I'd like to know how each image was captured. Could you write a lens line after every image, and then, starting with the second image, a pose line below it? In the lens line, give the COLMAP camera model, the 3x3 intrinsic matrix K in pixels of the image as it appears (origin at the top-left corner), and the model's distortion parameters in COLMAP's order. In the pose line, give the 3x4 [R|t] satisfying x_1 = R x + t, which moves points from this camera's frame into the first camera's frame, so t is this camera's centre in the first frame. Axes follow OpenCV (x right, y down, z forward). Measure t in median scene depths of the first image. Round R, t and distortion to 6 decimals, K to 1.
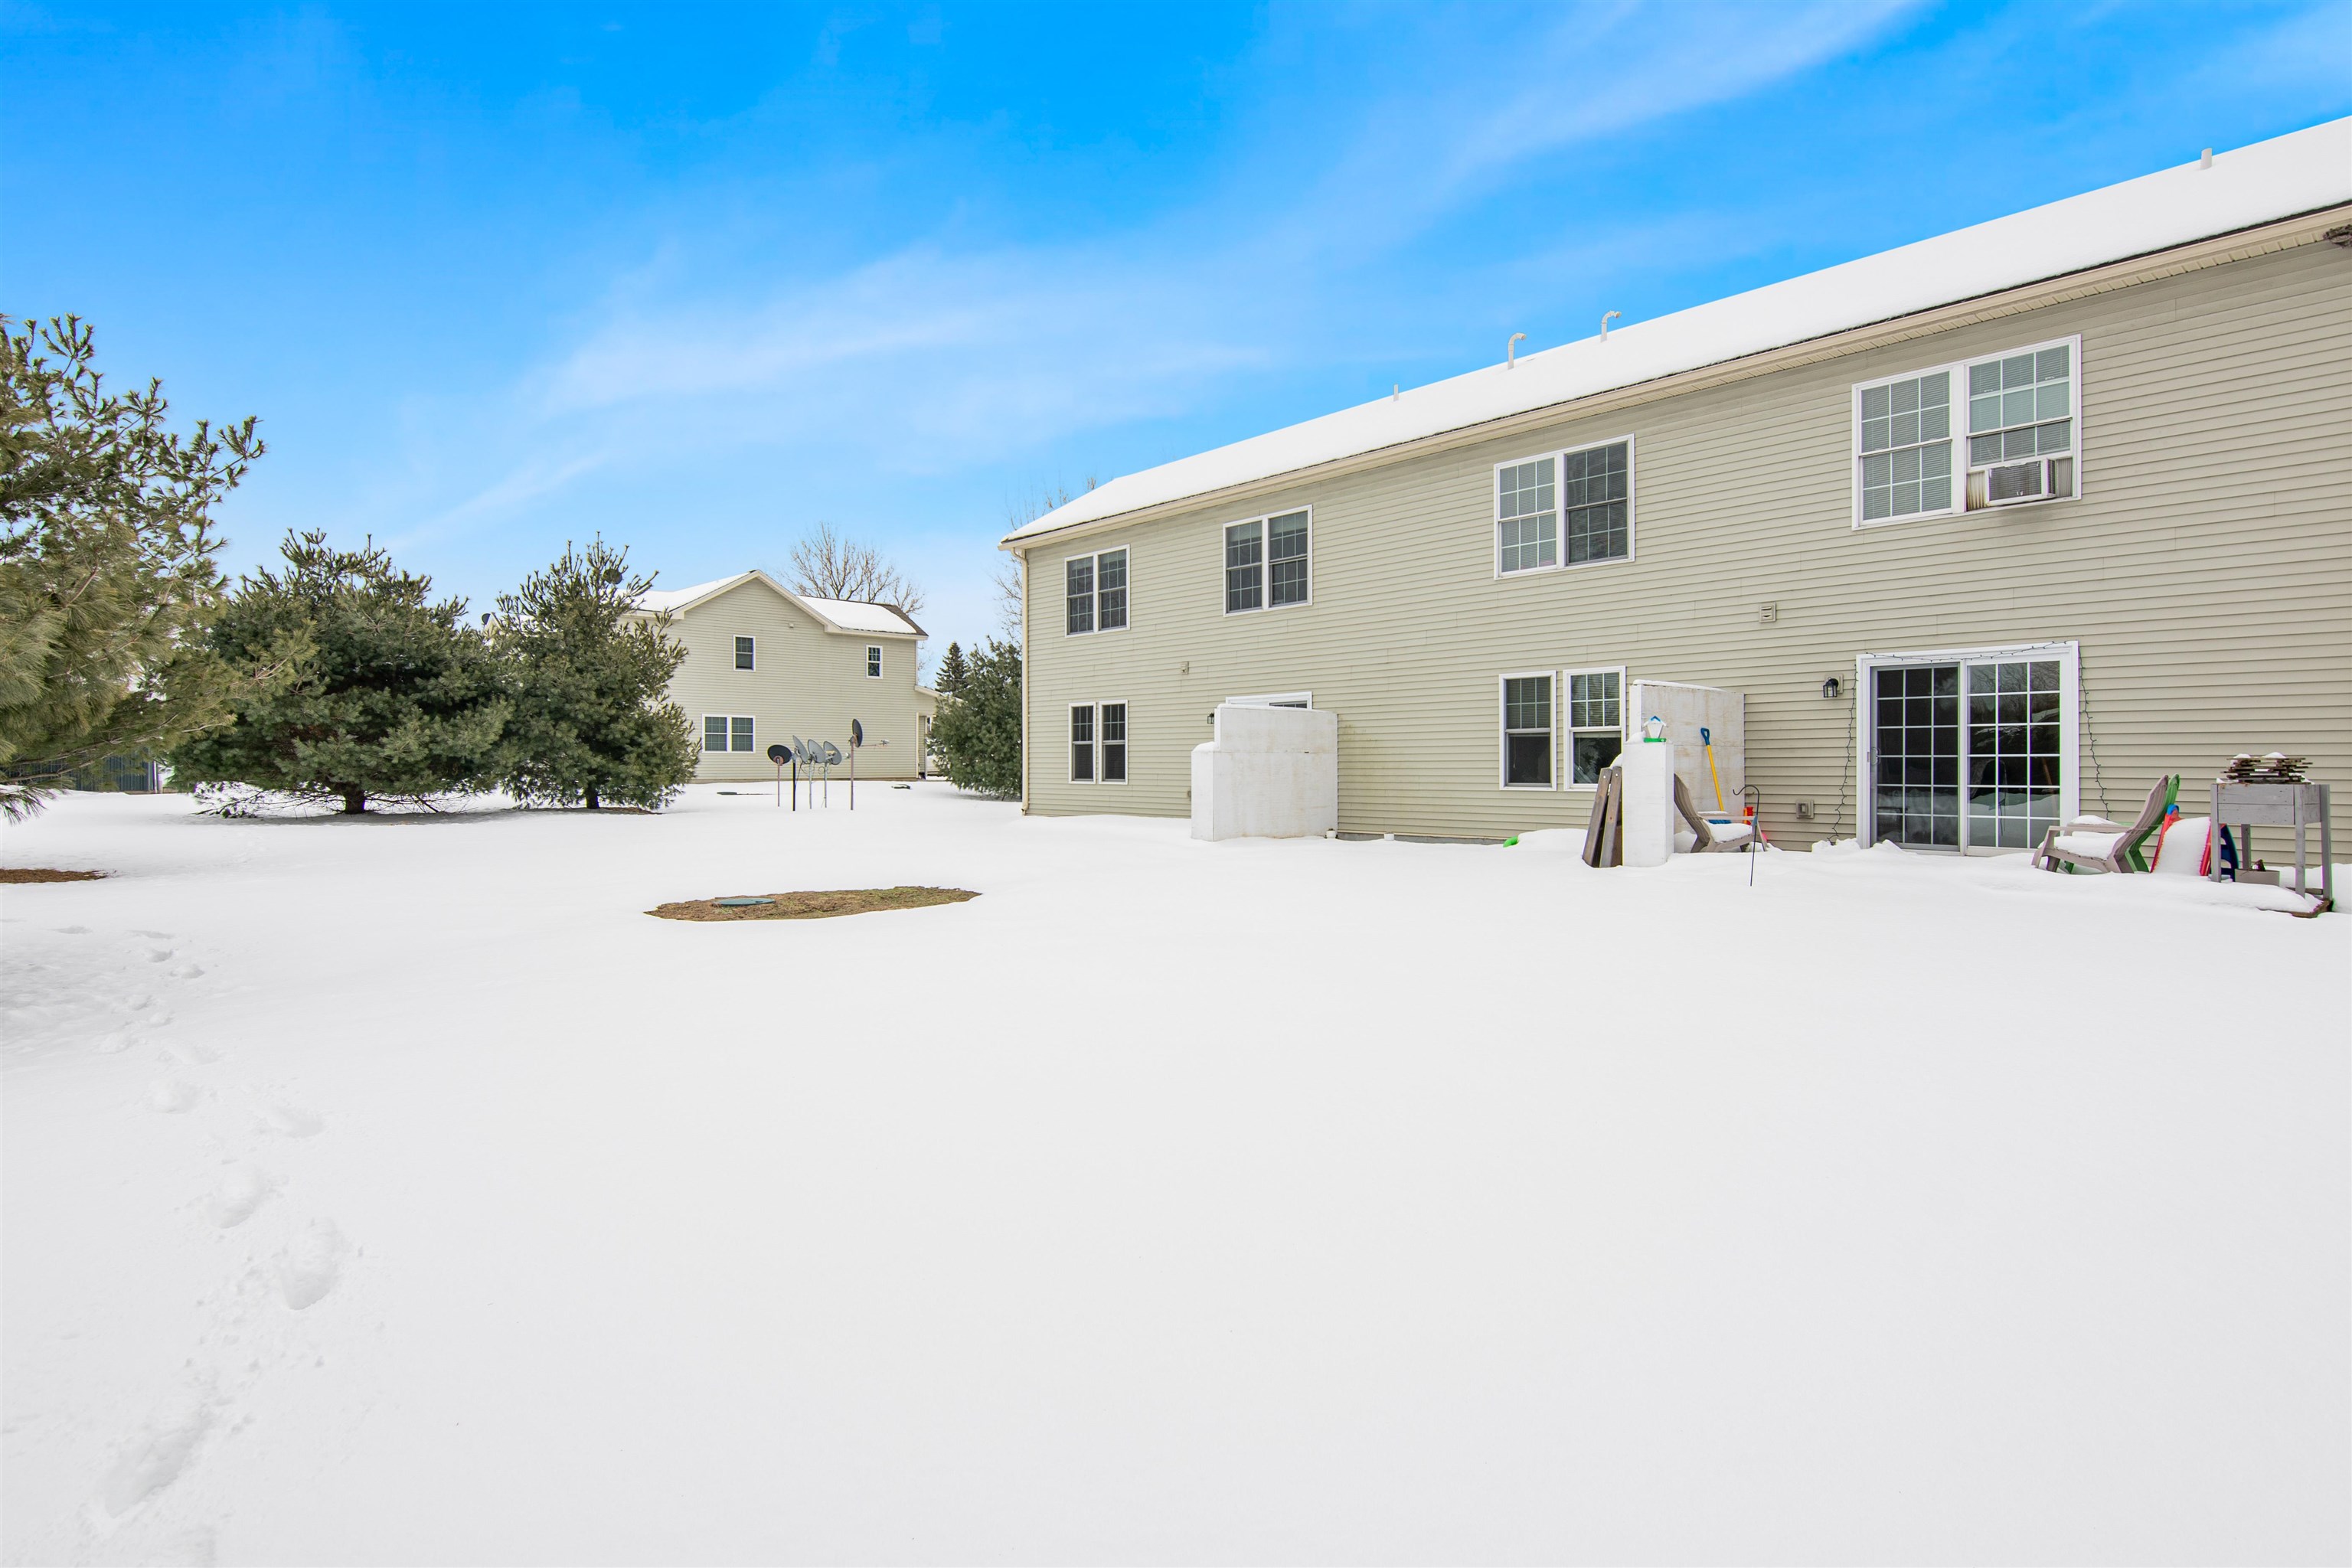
lens RADIAL K [[1148.2, 0, 1172.0], [0, 1148.2, 782.4], [0, 0, 1]] dist [0.022550, -0.010108]
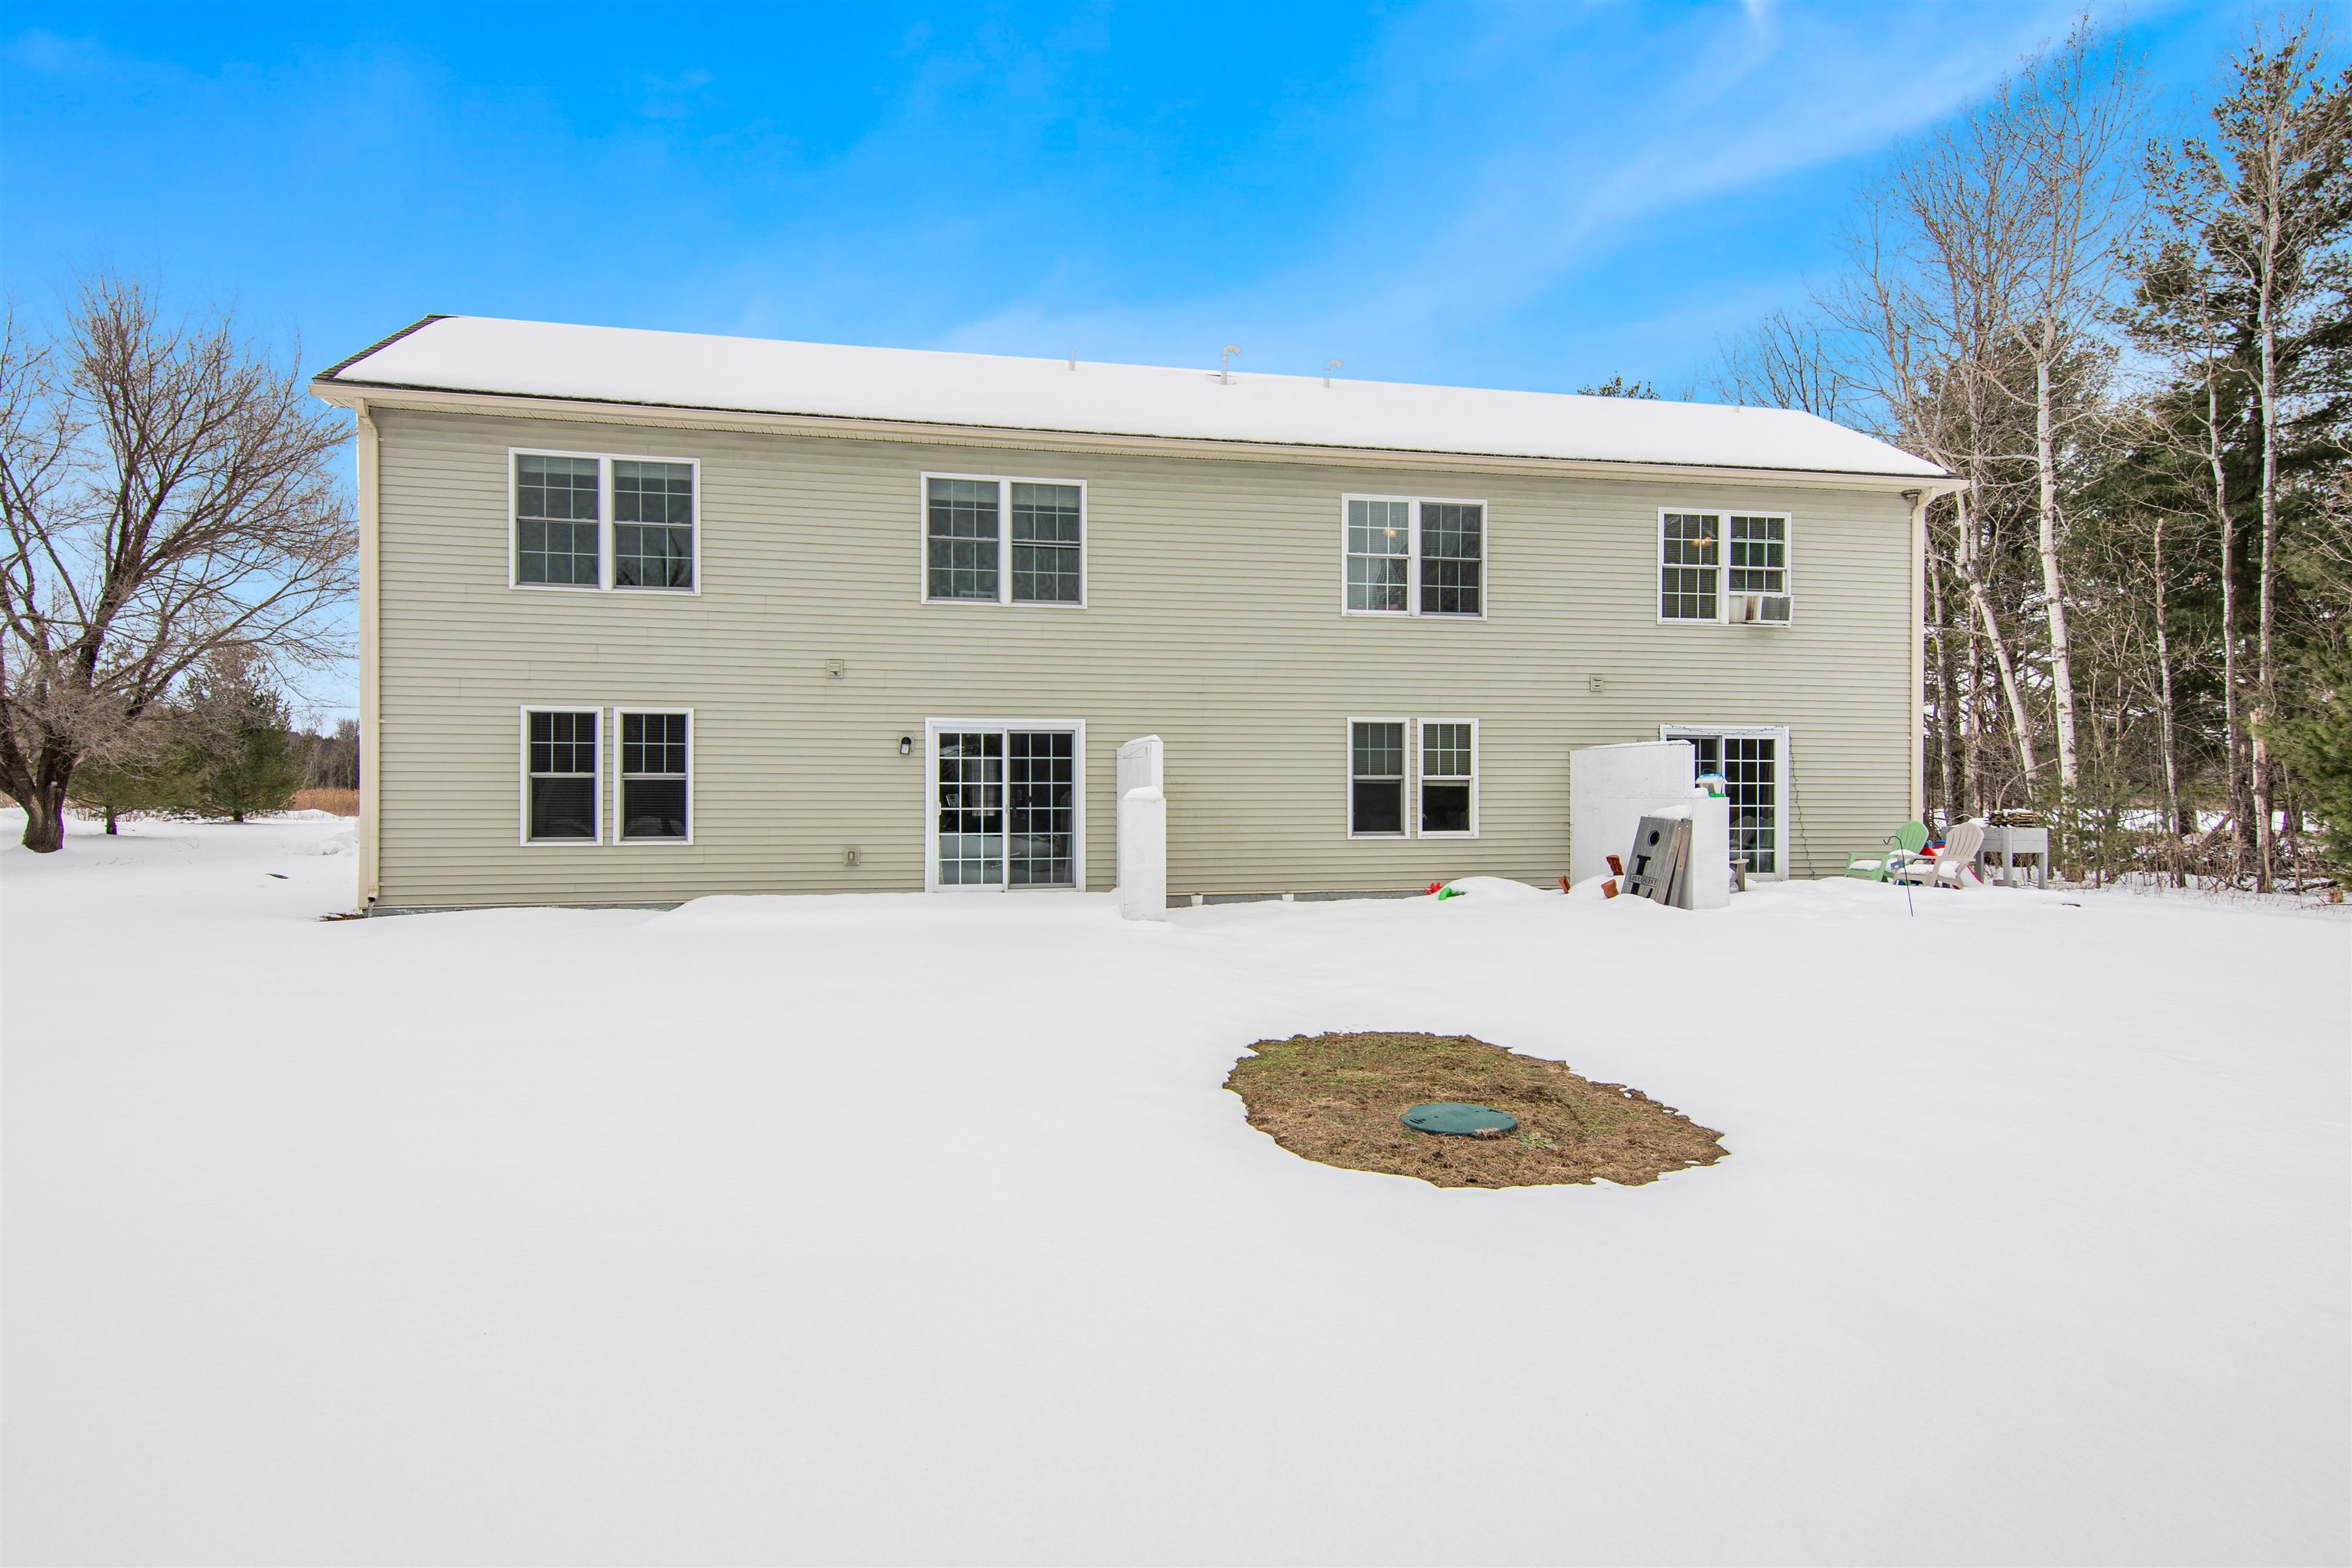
lens RADIAL K [[1140.0, 0, 1174.3], [0, 1140.0, 805.3], [0, 0, 1]] dist [0.037403, 0.000356]
pose [[0.536669, 0.008167, 0.843753, -0.487545], [0.013590, 0.999740, -0.018321, -0.005541], [-0.843683, 0.021299, 0.536418, 0.522935]]
